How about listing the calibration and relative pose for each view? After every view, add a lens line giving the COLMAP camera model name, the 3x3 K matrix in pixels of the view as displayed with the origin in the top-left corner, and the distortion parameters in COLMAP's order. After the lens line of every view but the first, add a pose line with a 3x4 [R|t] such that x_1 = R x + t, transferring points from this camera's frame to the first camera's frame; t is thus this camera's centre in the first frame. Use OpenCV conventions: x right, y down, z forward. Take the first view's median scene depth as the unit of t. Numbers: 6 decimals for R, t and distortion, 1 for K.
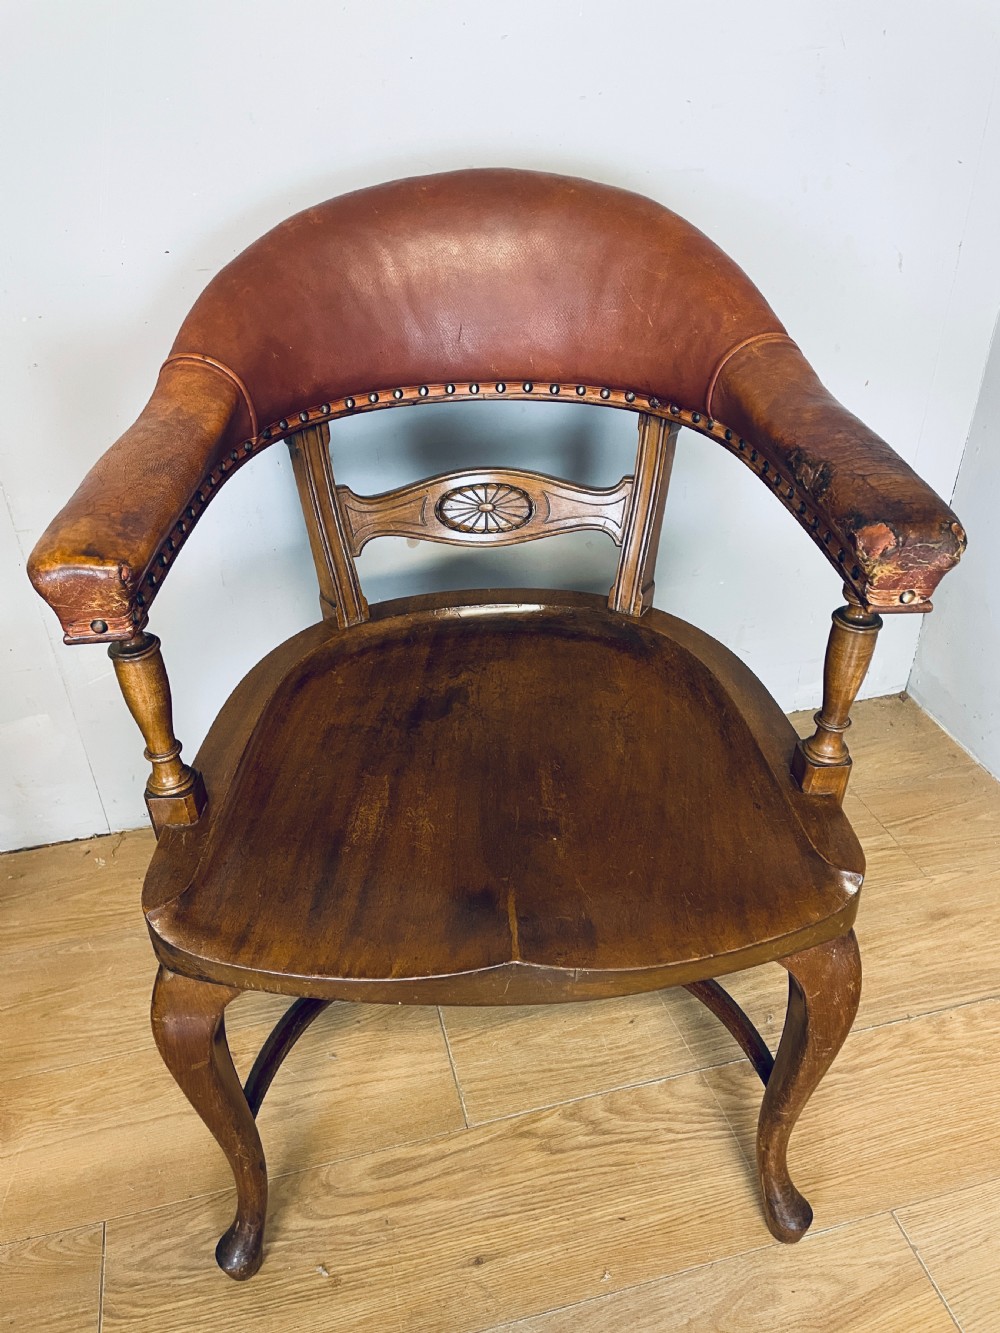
lens RADIAL K [[1005.4, 0, 503.1], [0, 1005.4, 654.9], [0, 0, 1]] dist [0.095502, -0.122628]
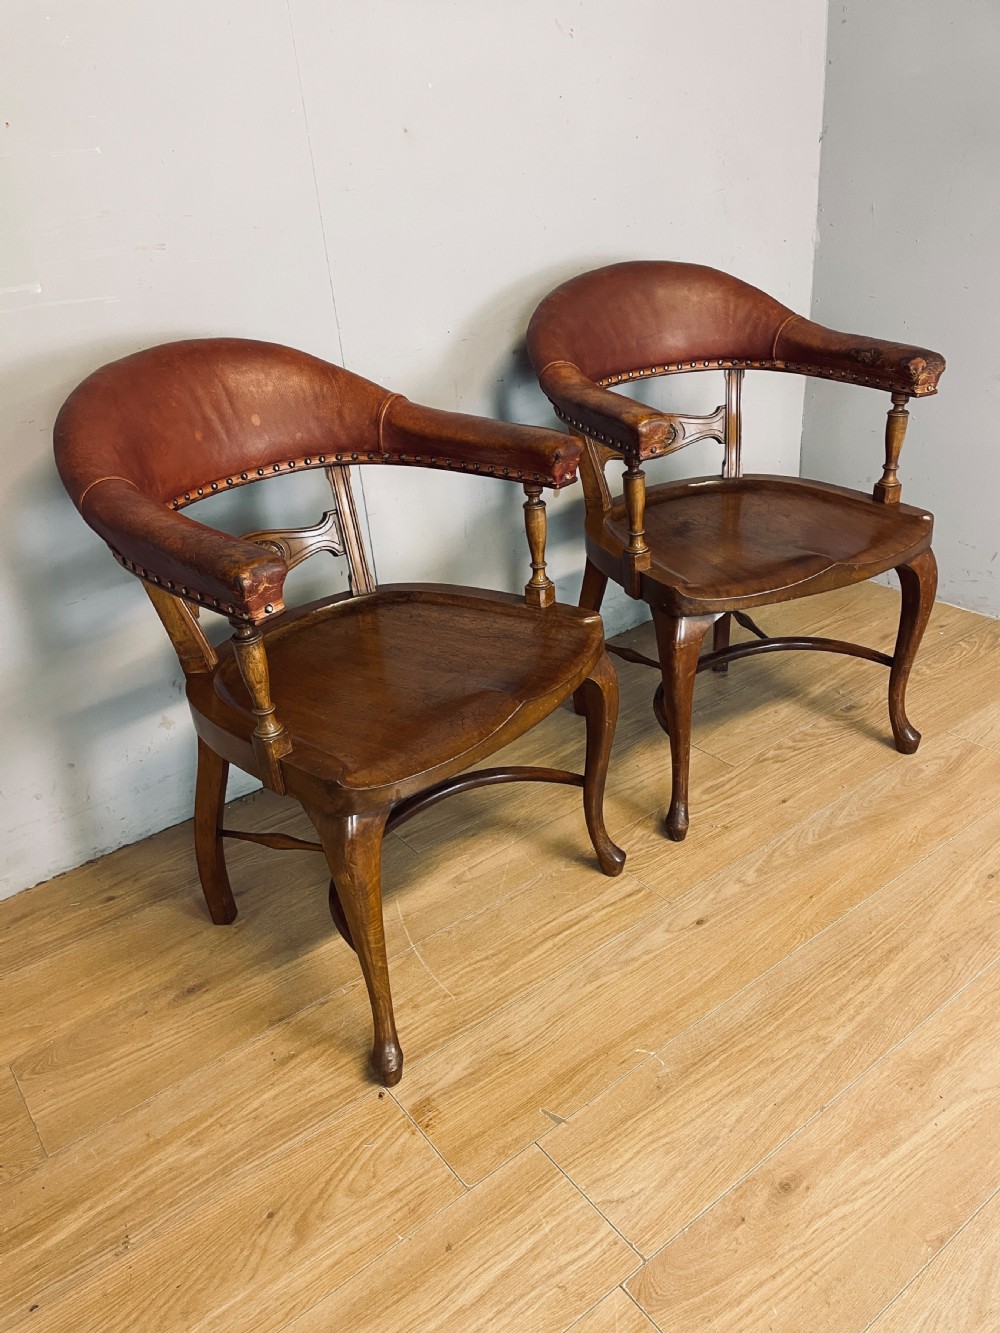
lens RADIAL K [[1005.4, 0, 491.3], [0, 1005.4, 667.2], [0, 0, 1]] dist [0.095502, -0.122628]
pose [[0.925459, -0.226821, 0.303443, -1.041822], [0.259944, 0.962856, -0.073065, 0.349412], [-0.275599, 0.146497, 0.950044, -0.674559]]
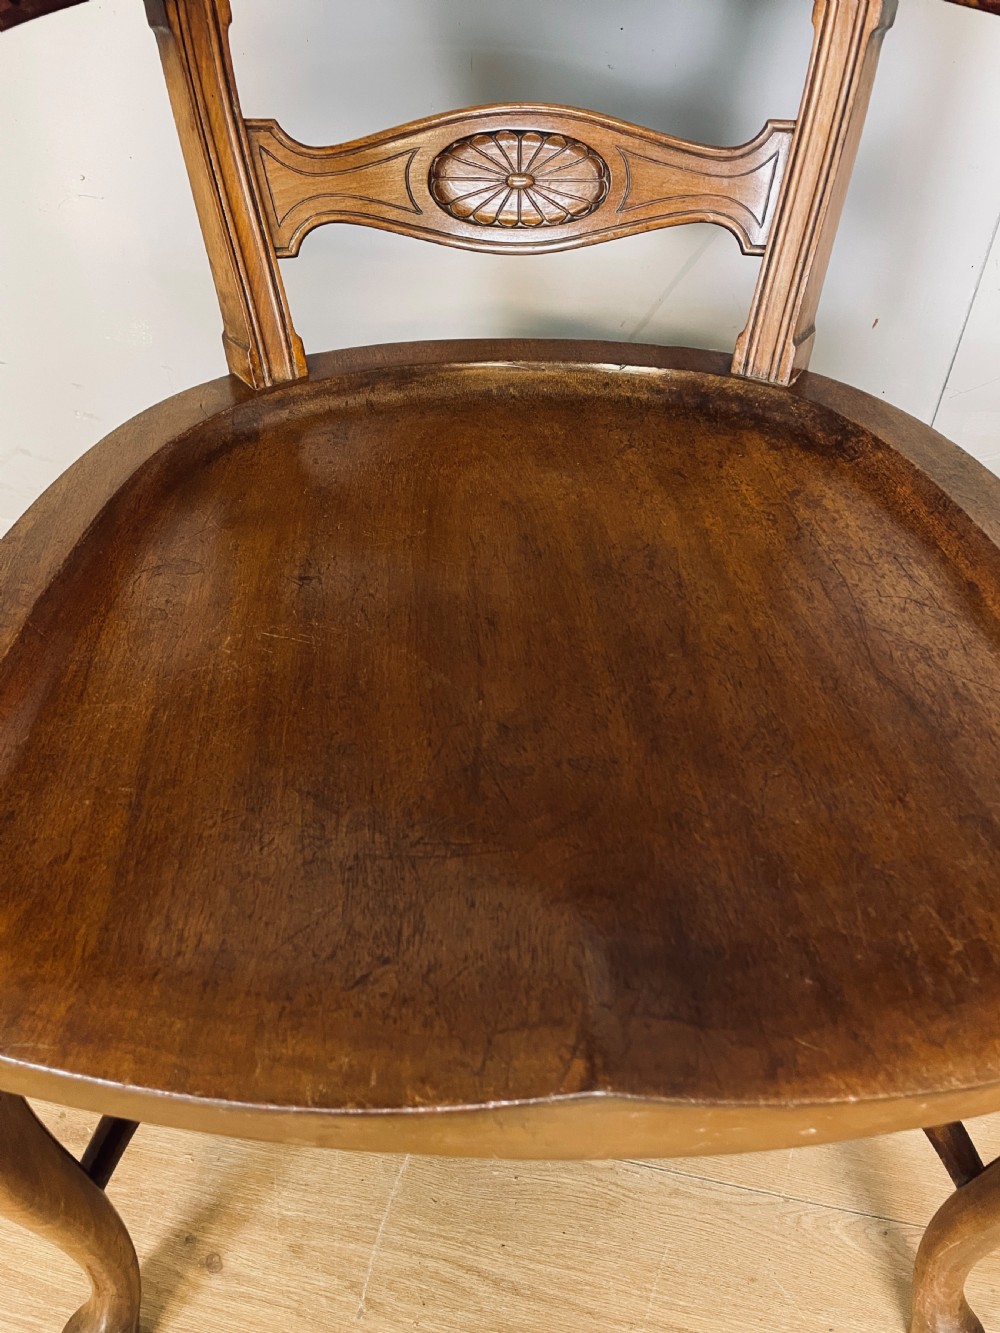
lens RADIAL K [[1028.5, 0, 495.4], [0, 1028.5, 664.6], [0, 0, 1]] dist [0.044114, -0.032614]
pose [[0.893082, 0.314424, -0.321779, -0.576843], [-0.261338, 0.944757, 0.197829, 0.136376], [0.366205, -0.092584, 0.925917, 0.284700]]
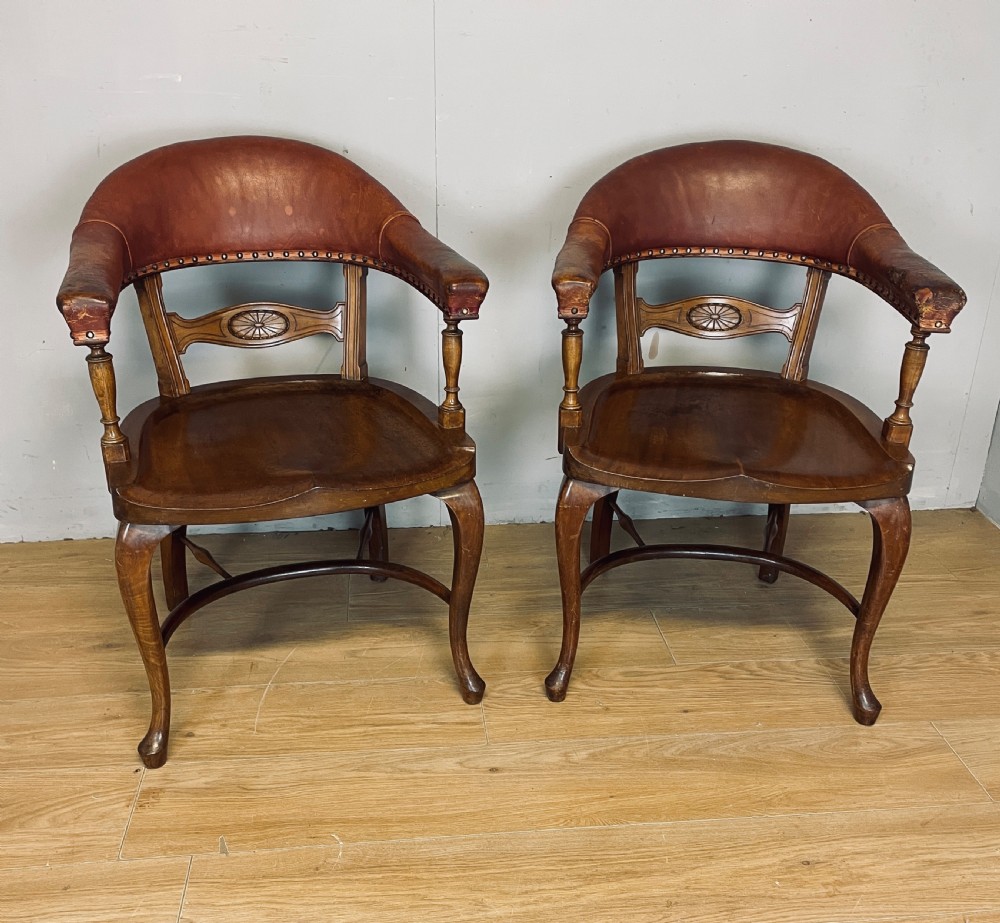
lens RADIAL K [[1007.3, 0, 493.0], [0, 1007.3, 476.8], [0, 0, 1]] dist [0.053009, 0.000000]
pose [[0.988566, 0.089391, -0.121431, -0.180082], [-0.106229, 0.984418, -0.140132, 0.472460], [0.107013, 0.151429, 0.982658, -0.847846]]
